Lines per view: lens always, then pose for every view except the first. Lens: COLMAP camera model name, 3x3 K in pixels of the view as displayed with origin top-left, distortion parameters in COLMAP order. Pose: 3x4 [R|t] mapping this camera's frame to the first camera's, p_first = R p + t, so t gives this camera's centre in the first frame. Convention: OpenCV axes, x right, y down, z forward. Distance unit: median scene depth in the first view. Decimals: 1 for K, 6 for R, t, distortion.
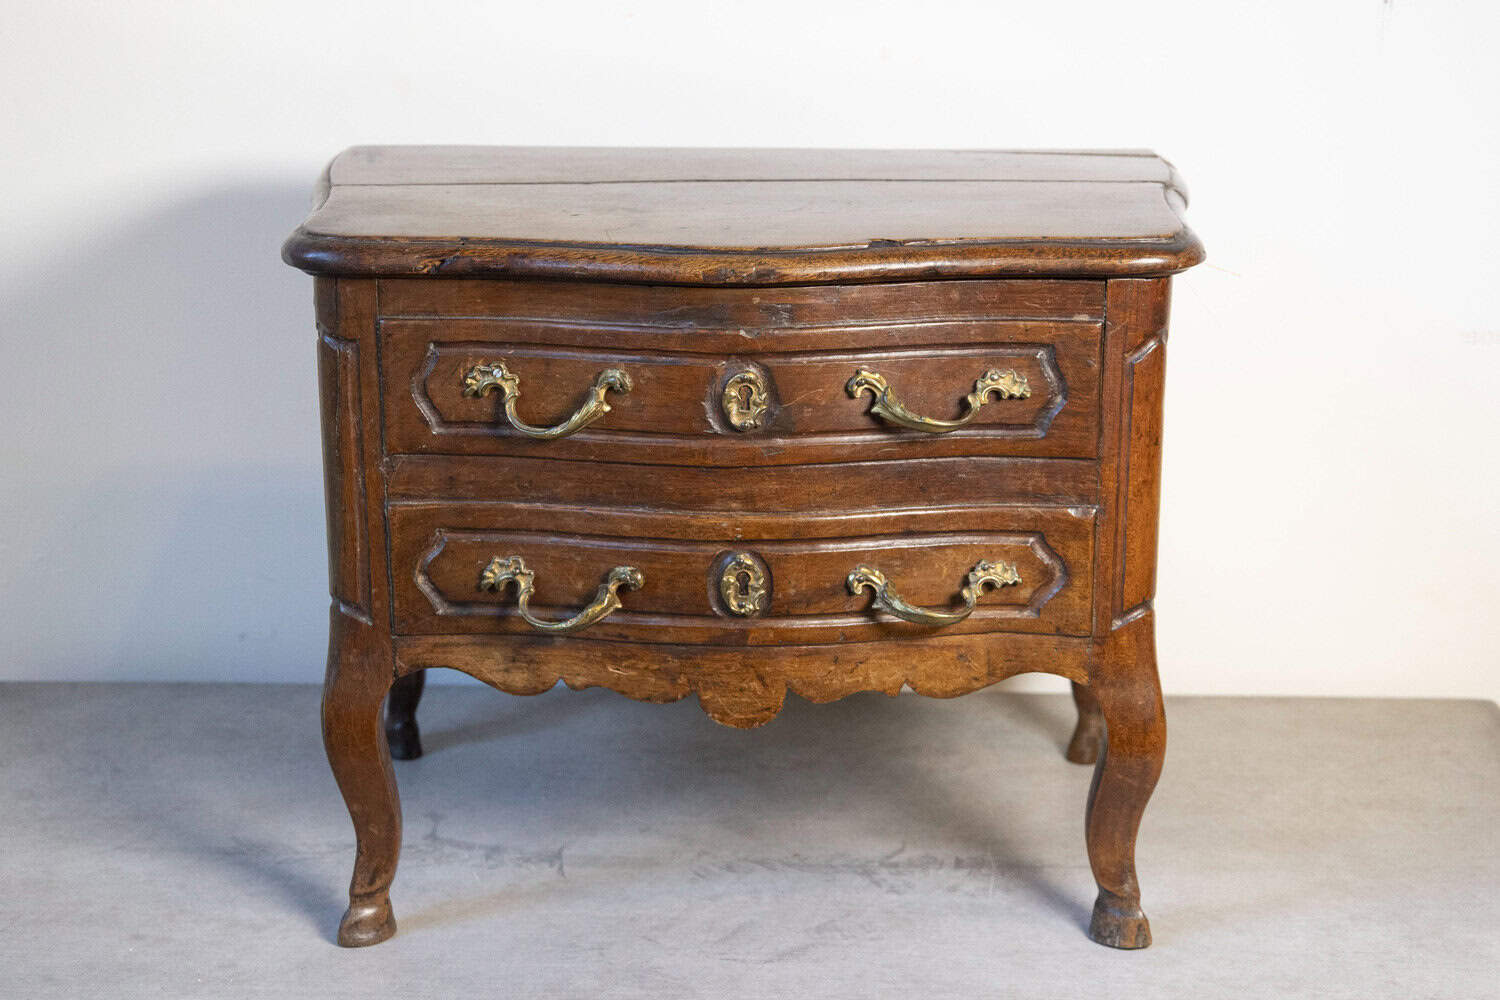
lens RADIAL K [[2741.3, 0, 750.0], [0, 2741.3, 500.0], [0, 0, 1]] dist [-0.005183, 0.018382]
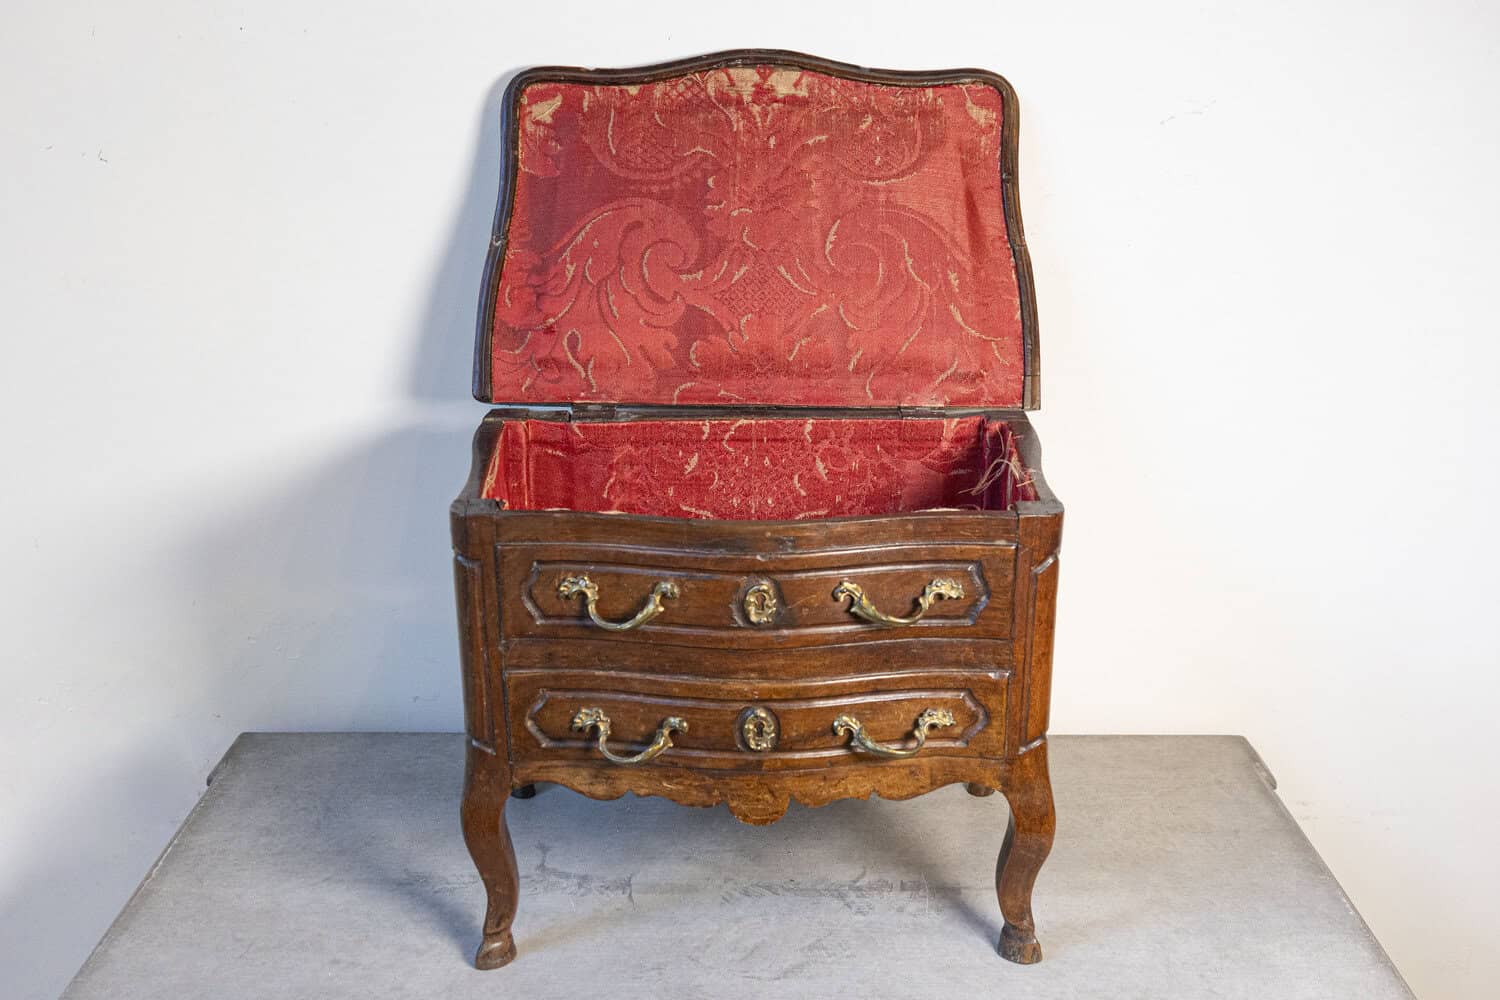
lens RADIAL K [[1517.2, 0, 759.5], [0, 1517.2, 503.5], [0, 0, 1]] dist [-0.003384, -0.006943]
pose [[0.999741, -0.008566, 0.021065, -0.017248], [0.008018, 0.999631, 0.025939, -0.102607], [-0.021279, -0.025763, 0.999442, 0.219536]]
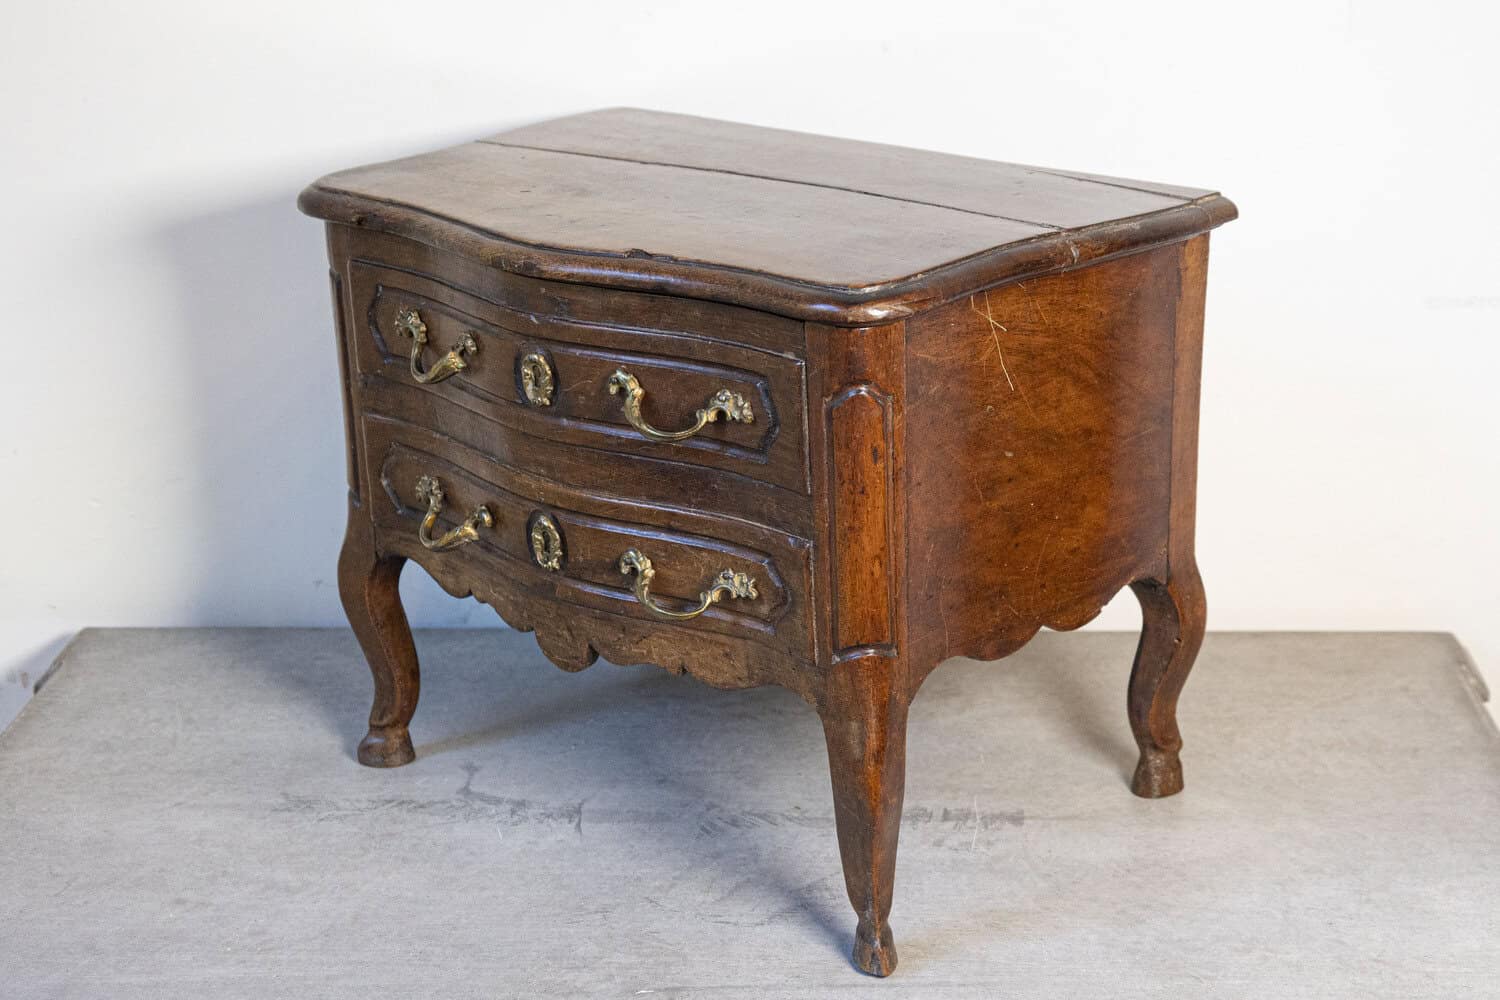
lens RADIAL K [[2261.5, 0, 802.4], [0, 2261.5, 500.9], [0, 0, 1]] dist [0.004927, -0.003863]
pose [[0.780968, 0.201394, -0.591210, 0.598359], [-0.154913, 0.979467, 0.129019, -0.116466], [0.605055, -0.009174, 0.796131, 0.326420]]
